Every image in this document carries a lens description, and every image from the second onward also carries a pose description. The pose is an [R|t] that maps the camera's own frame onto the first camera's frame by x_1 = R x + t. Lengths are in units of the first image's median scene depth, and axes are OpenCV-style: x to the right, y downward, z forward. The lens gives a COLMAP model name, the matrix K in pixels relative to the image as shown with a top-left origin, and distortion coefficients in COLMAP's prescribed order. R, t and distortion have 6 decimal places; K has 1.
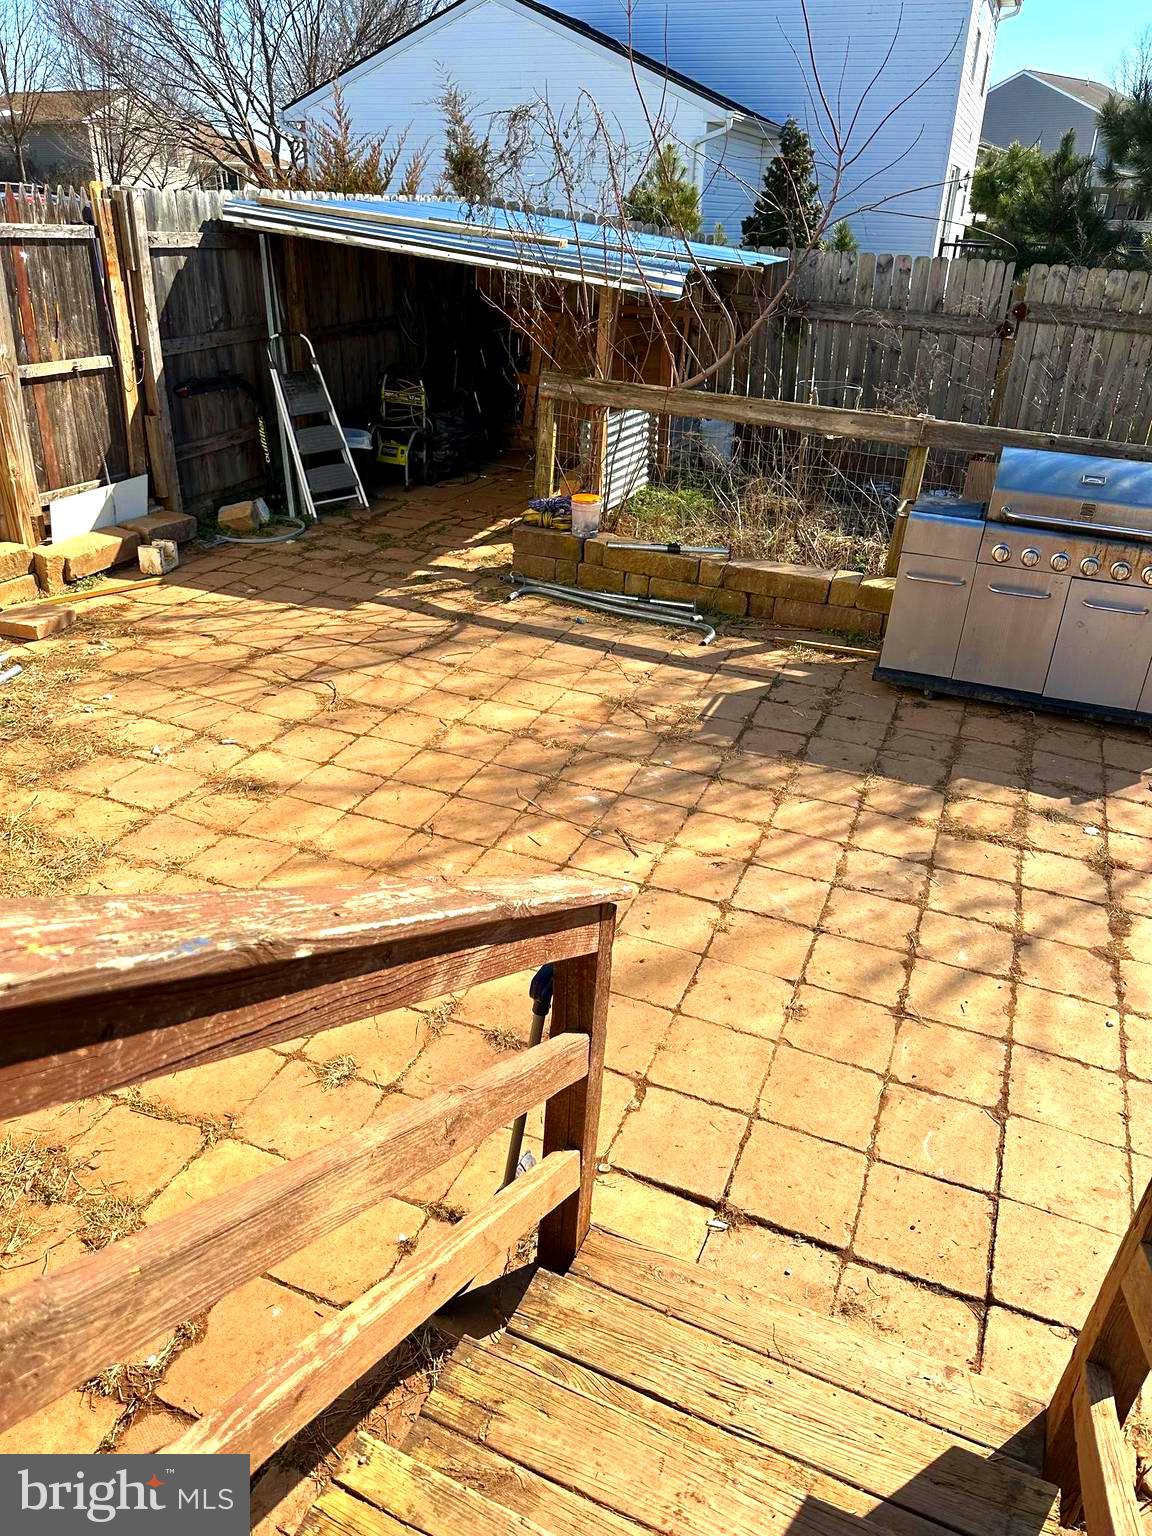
lens RADIAL K [[1088.4, 0, 576.0], [0, 1088.4, 768.0], [0, 0, 1]] dist [0.107661, -0.167874]
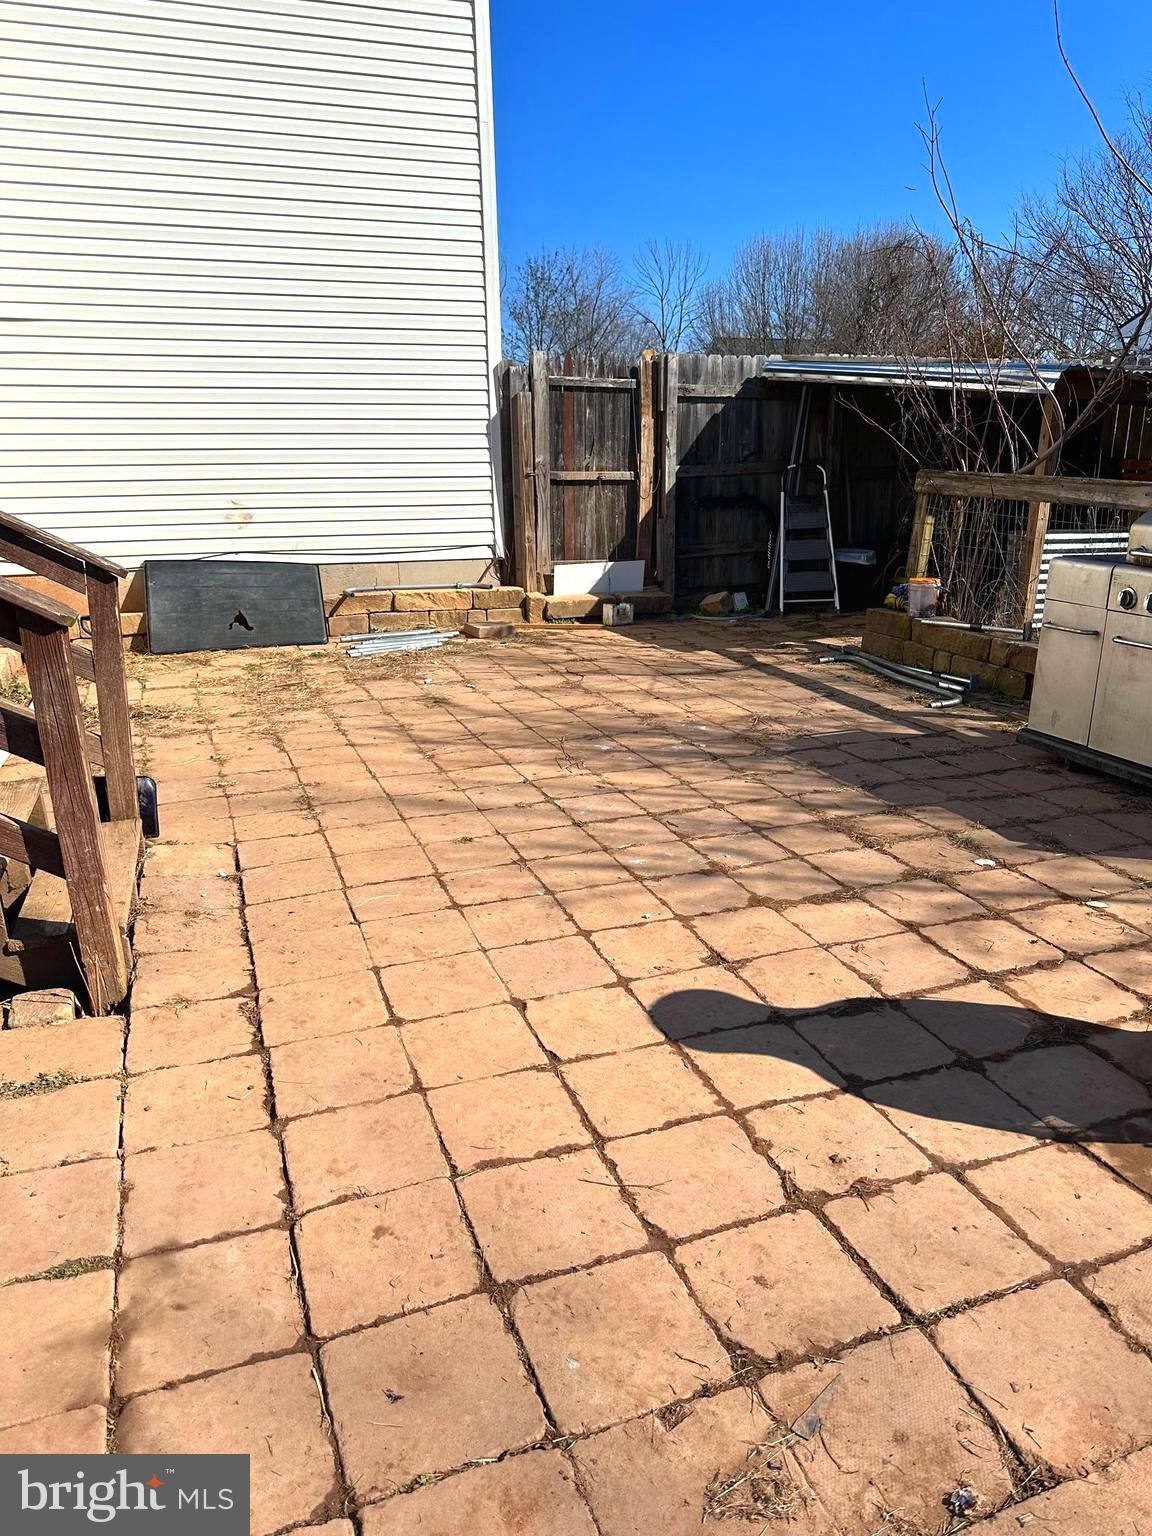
lens RADIAL K [[1064.3, 0, 574.3], [0, 1064.3, 779.5], [0, 0, 1]] dist [0.161176, -0.314185]
pose [[0.674020, 0.169332, -0.719043, 0.647123], [-0.302250, 0.951384, -0.059277, 0.109142], [0.674049, 0.257285, 0.692433, 0.138098]]
